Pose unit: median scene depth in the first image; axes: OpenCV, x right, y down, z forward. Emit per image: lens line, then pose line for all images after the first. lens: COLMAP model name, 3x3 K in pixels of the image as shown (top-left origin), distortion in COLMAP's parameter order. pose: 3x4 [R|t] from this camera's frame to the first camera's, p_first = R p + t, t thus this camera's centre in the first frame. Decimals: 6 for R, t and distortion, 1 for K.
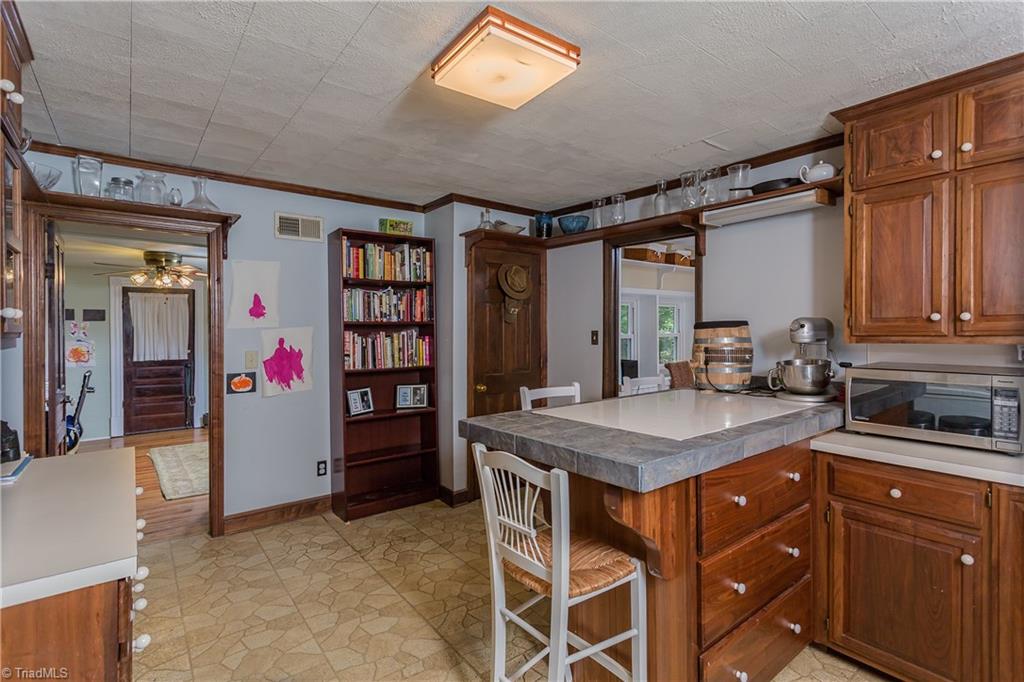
lens RADIAL K [[482.1, 0, 505.7], [0, 482.1, 338.7], [0, 0, 1]] dist [0.002202, -0.000152]
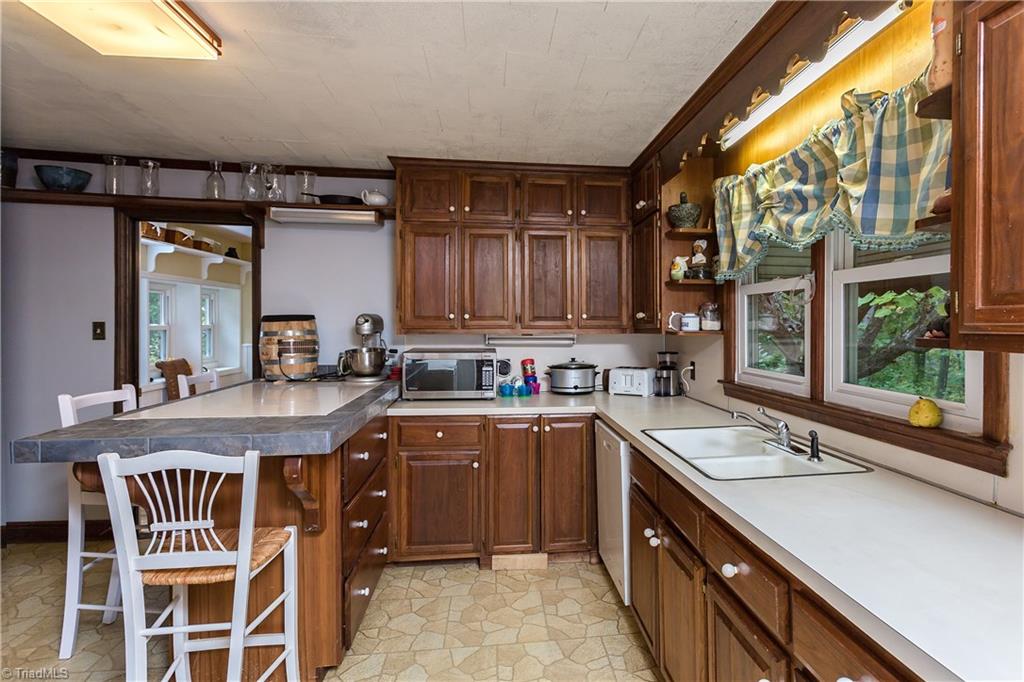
lens RADIAL K [[568.4, 0, 516.1], [0, 568.4, 339.7], [0, 0, 1]] dist [0.003130, 0.000363]
pose [[0.557295, -0.013161, 0.830210, -0.350175], [0.003028, 0.999900, 0.013818, 0.002908], [-0.830309, -0.005187, 0.557280, -0.117402]]
